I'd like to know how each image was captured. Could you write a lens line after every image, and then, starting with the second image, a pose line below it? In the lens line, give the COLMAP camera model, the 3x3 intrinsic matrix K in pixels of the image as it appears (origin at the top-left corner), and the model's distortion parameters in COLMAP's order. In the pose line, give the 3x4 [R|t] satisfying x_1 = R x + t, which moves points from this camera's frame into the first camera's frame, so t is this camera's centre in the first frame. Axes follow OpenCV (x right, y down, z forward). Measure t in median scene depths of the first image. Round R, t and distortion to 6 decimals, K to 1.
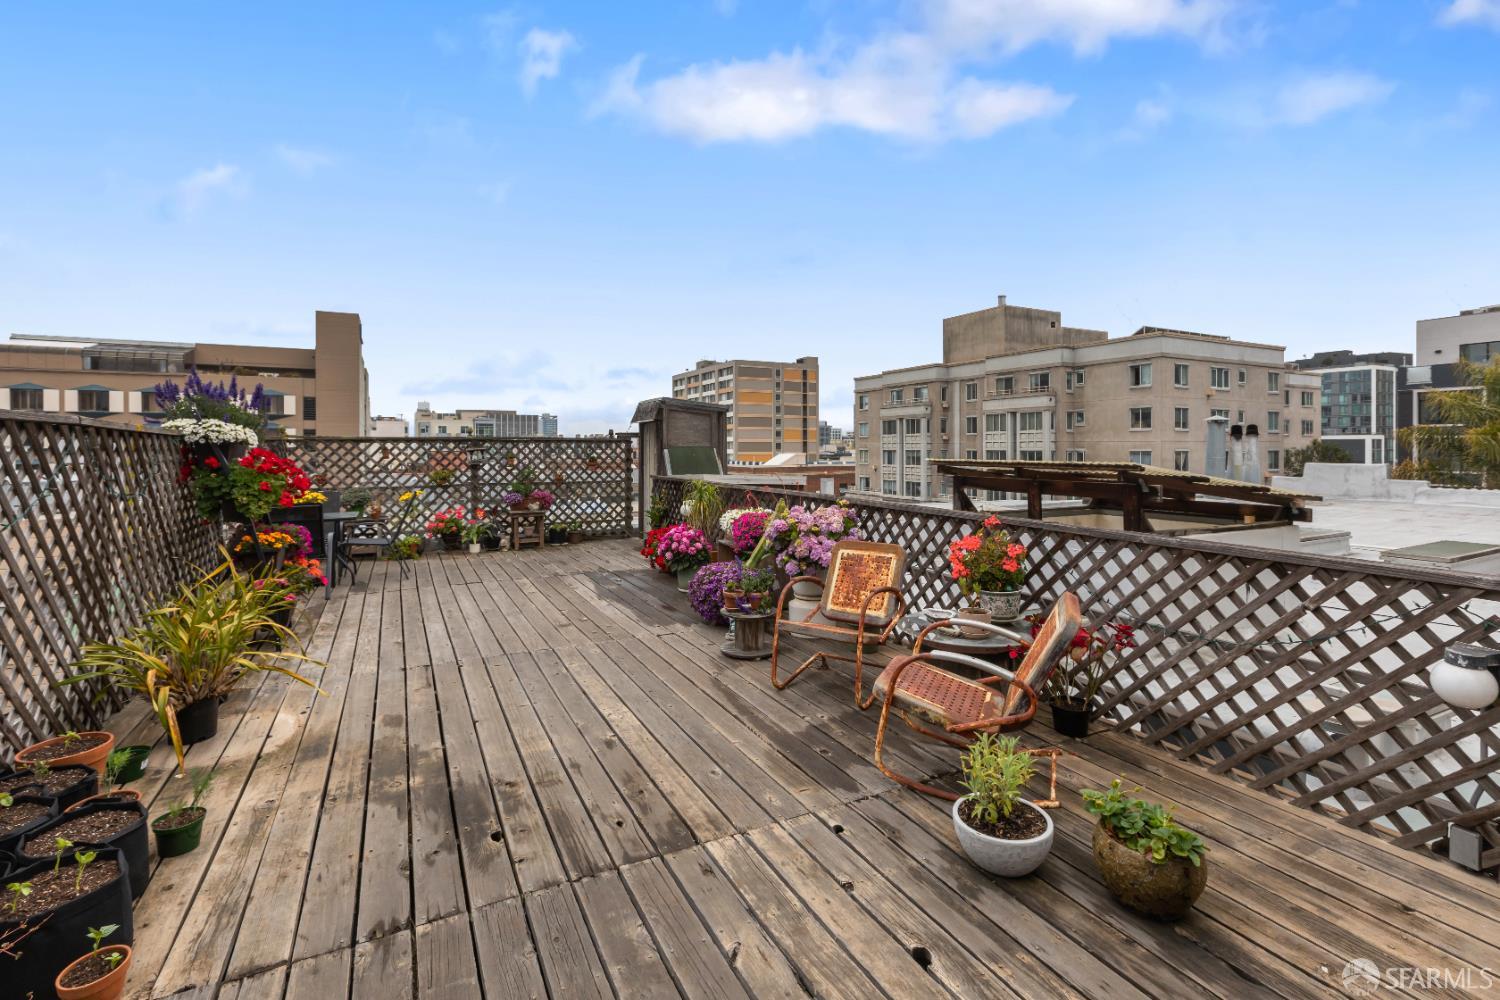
lens RADIAL K [[686.2, 0, 722.8], [0, 686.2, 460.5], [0, 0, 1]] dist [0.002884, 0.000113]
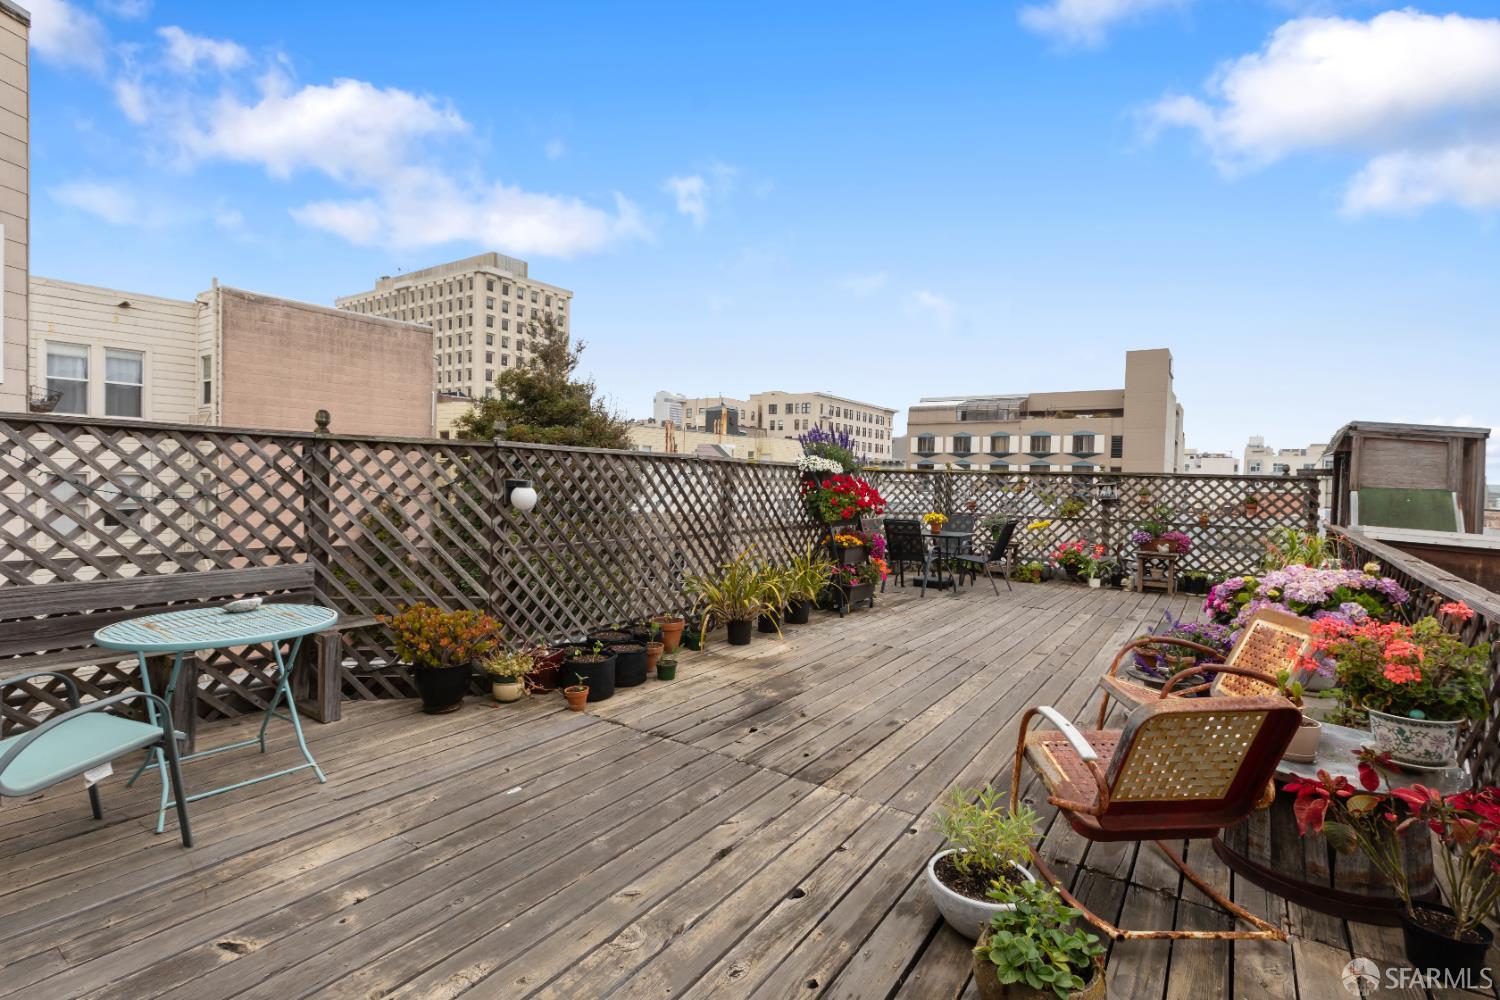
lens RADIAL K [[686.2, 0, 751.6], [0, 686.2, 500.4], [0, 0, 1]] dist [0.002884, 0.000113]
pose [[0.489617, 0.045435, -0.870753, 0.257791], [-0.042580, 0.998696, 0.028168, 0.000353], [0.870898, 0.023285, 0.490913, 0.066414]]
